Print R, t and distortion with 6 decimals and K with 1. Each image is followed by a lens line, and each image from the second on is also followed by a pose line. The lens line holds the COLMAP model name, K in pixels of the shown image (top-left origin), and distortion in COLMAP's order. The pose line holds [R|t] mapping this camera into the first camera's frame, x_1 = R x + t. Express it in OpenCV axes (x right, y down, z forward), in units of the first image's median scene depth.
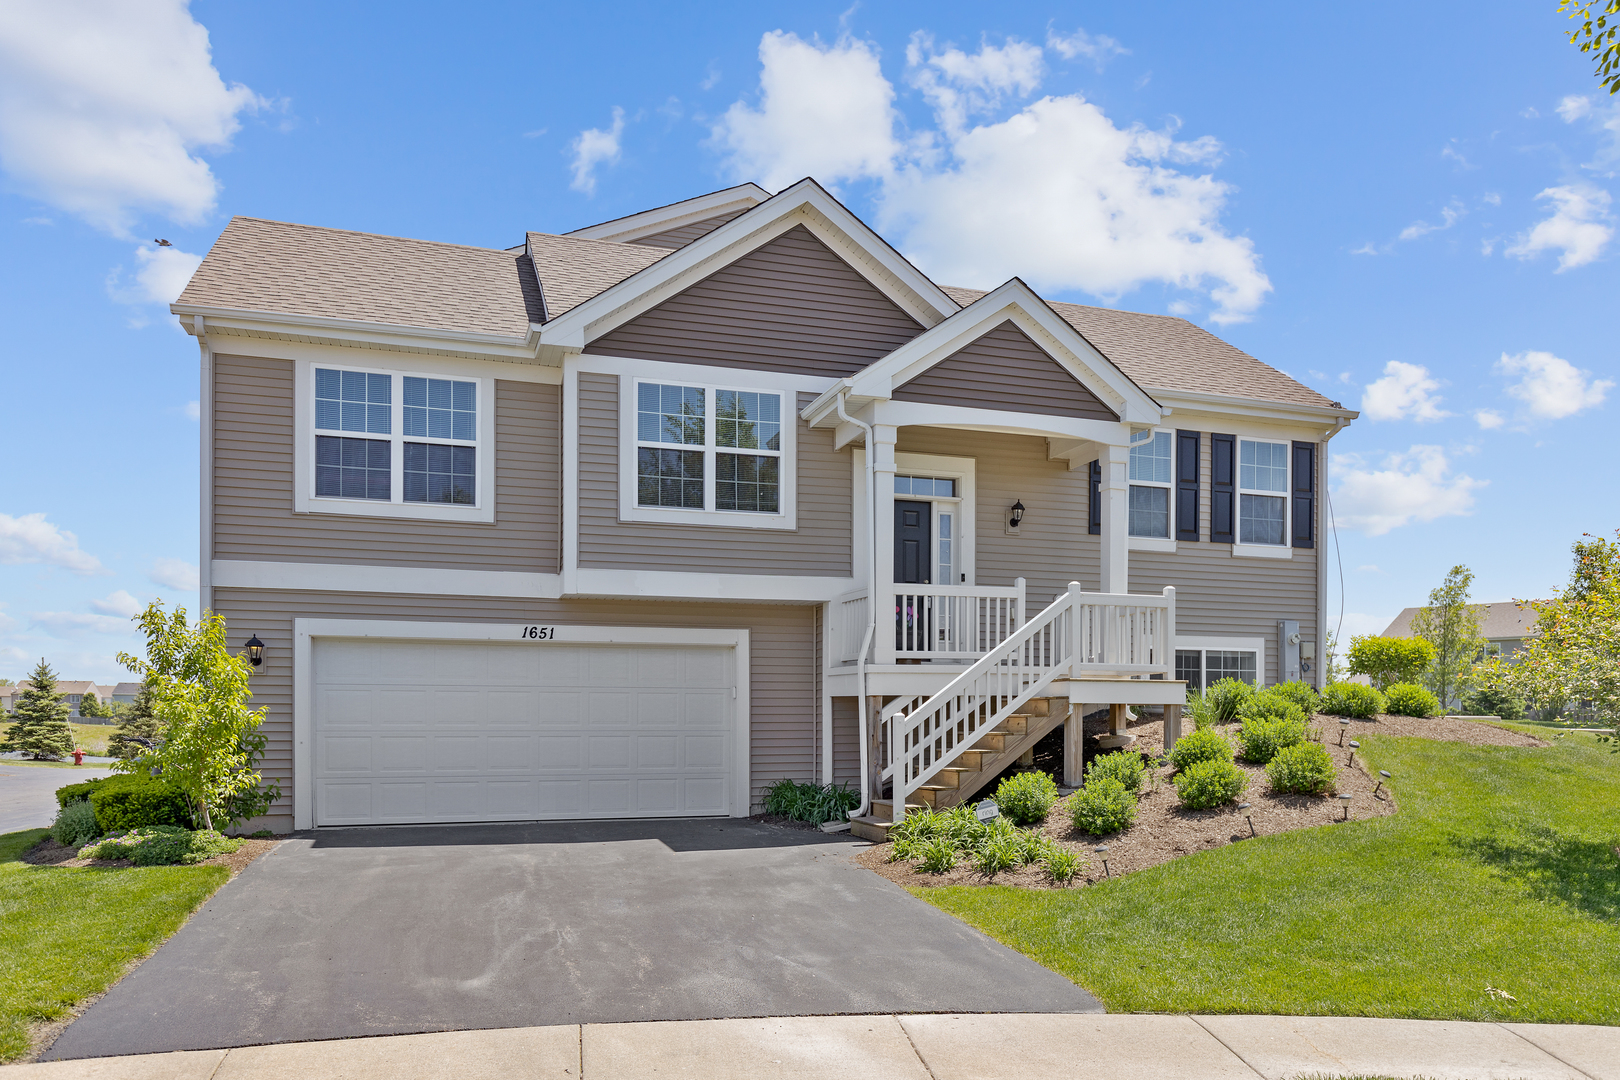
lens RADIAL K [[735.7, 0, 812.6], [0, 735.7, 510.2], [0, 0, 1]] dist [0.003326, -0.000052]
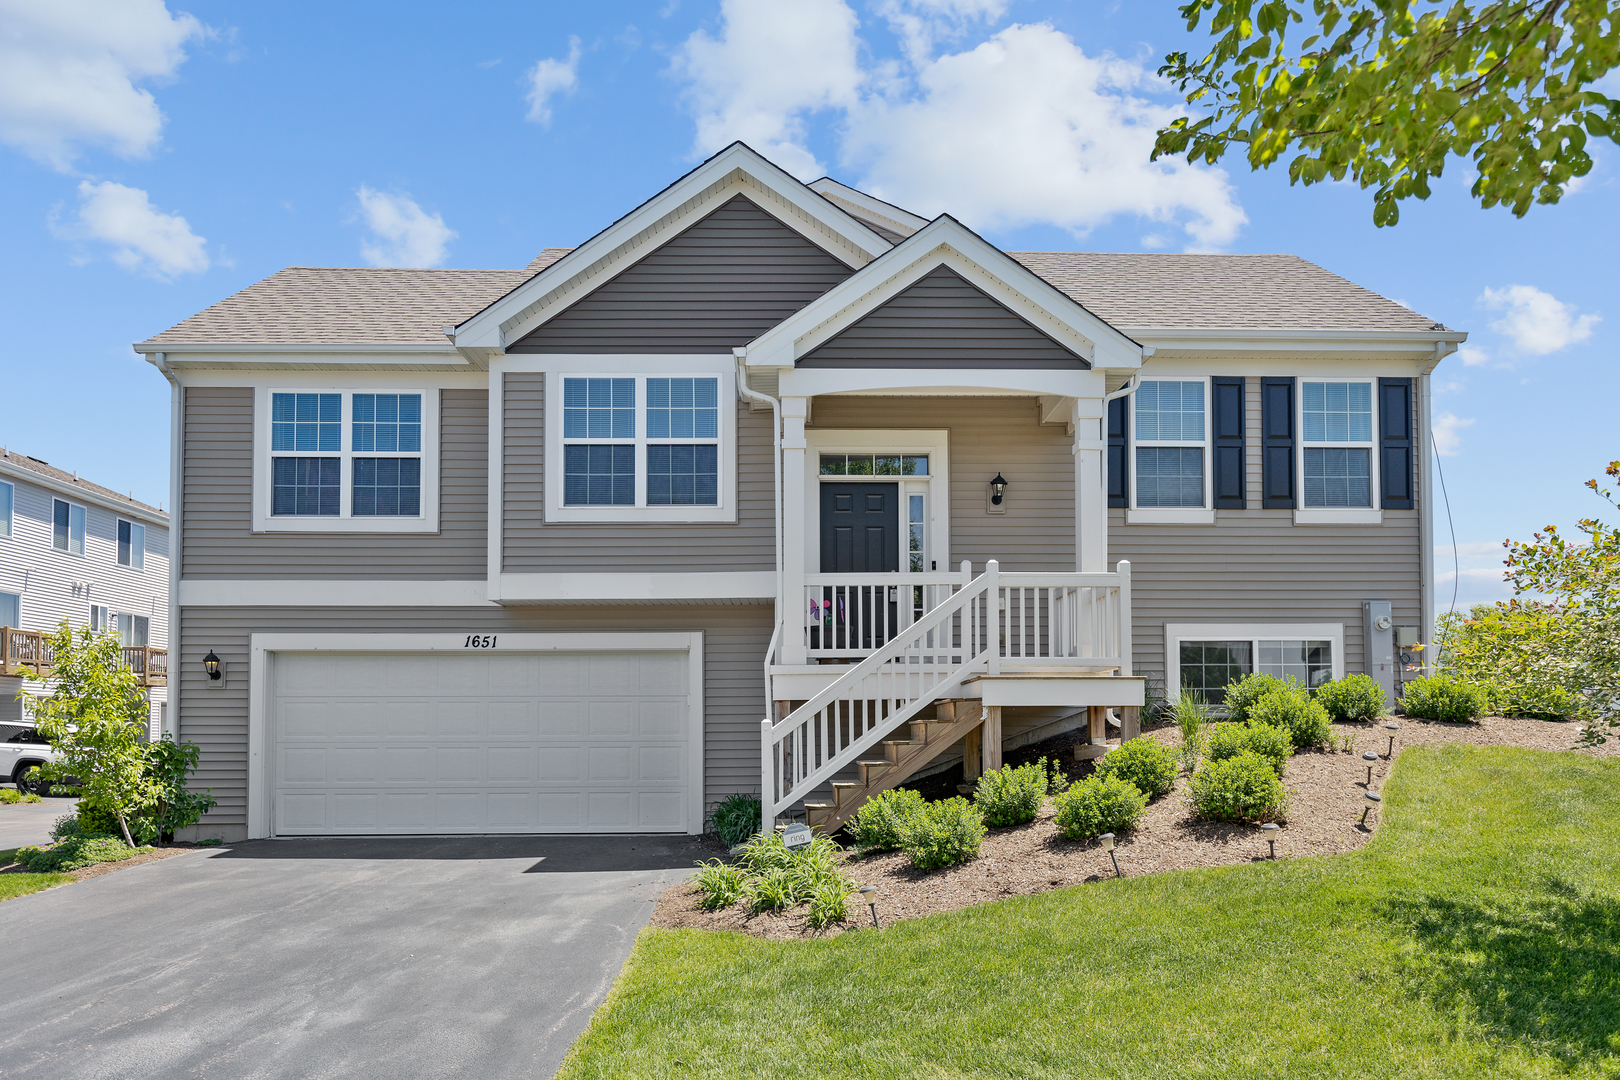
lens RADIAL K [[751.4, 0, 807.5], [0, 751.4, 507.1], [0, 0, 1]] dist [0.002891, 0.000160]
pose [[0.979549, -0.062817, -0.191151, 0.254892], [0.060646, 0.998011, -0.017193, 0.031250], [0.191851, 0.005249, 0.981410, 0.098849]]
